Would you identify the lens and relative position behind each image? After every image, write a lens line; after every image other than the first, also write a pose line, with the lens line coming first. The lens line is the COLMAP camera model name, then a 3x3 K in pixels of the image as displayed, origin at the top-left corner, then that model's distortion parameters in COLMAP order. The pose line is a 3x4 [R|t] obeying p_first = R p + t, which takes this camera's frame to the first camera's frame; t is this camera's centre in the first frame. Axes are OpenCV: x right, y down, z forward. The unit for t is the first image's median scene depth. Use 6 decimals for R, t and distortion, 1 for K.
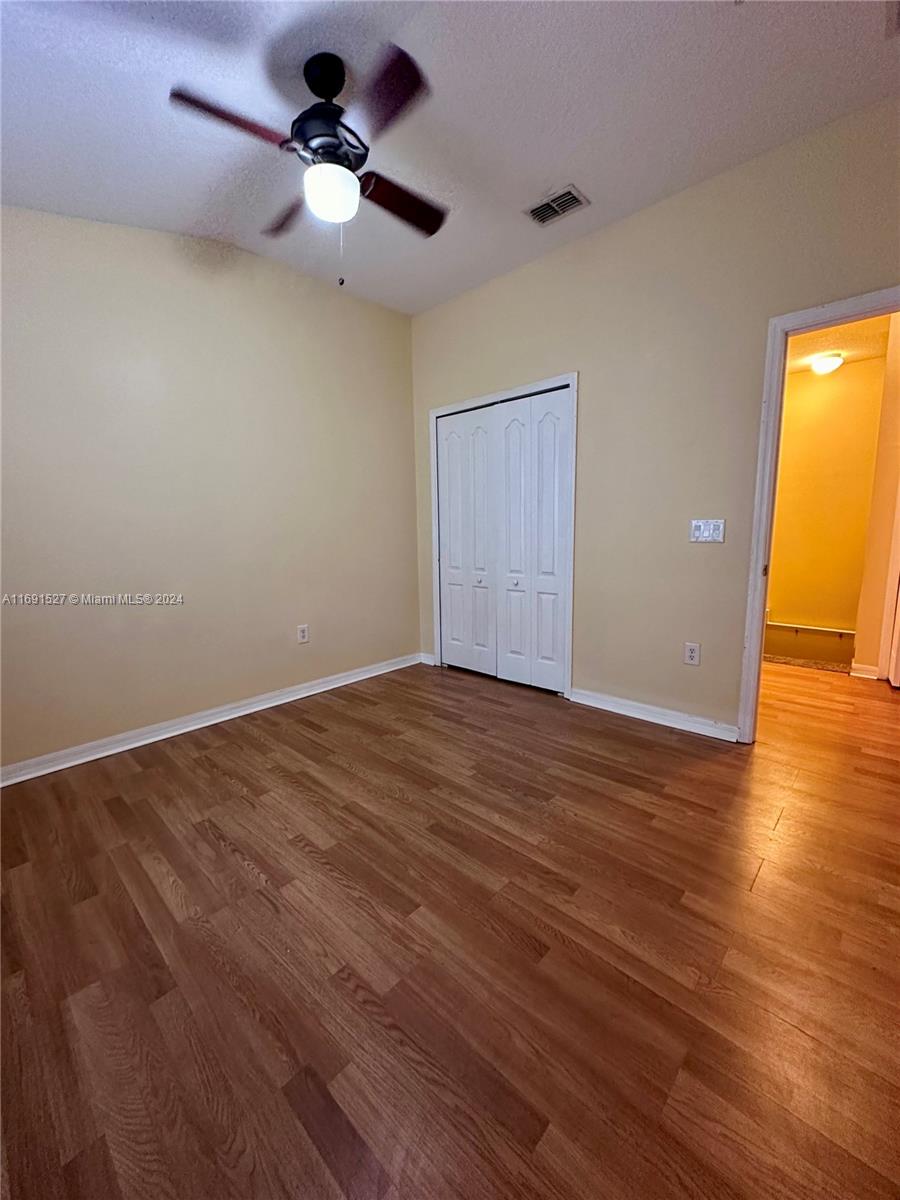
lens RADIAL K [[478.1, 0, 452.1], [0, 478.1, 600.7], [0, 0, 1]] dist [-0.000254, -0.000084]
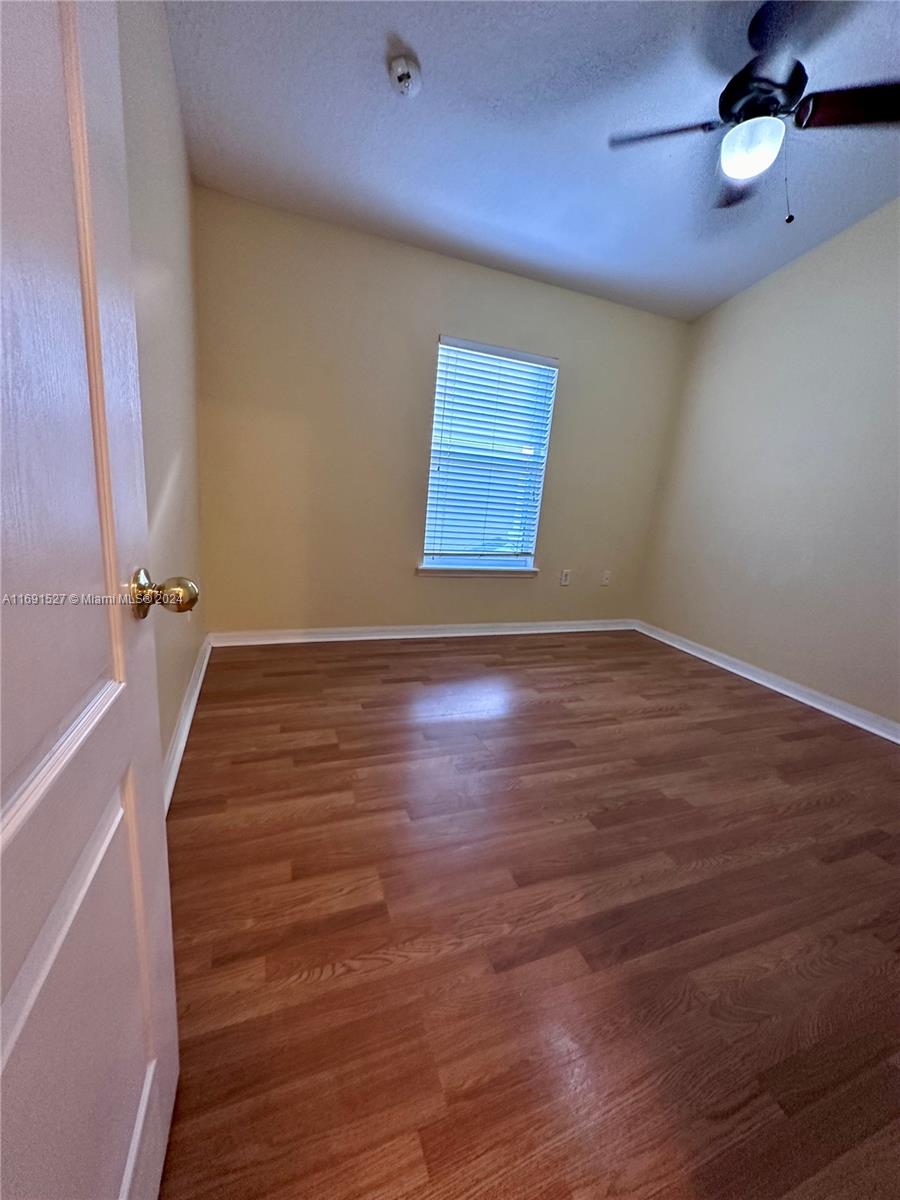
lens RADIAL K [[478.1, 0, 452.1], [0, 478.1, 600.7], [0, 0, 1]] dist [-0.000254, -0.000084]
pose [[-0.427516, 0.198987, -0.881836, 0.939675], [-0.219288, 0.923512, 0.314703, -0.131506], [0.877008, 0.327917, -0.351180, 0.951775]]
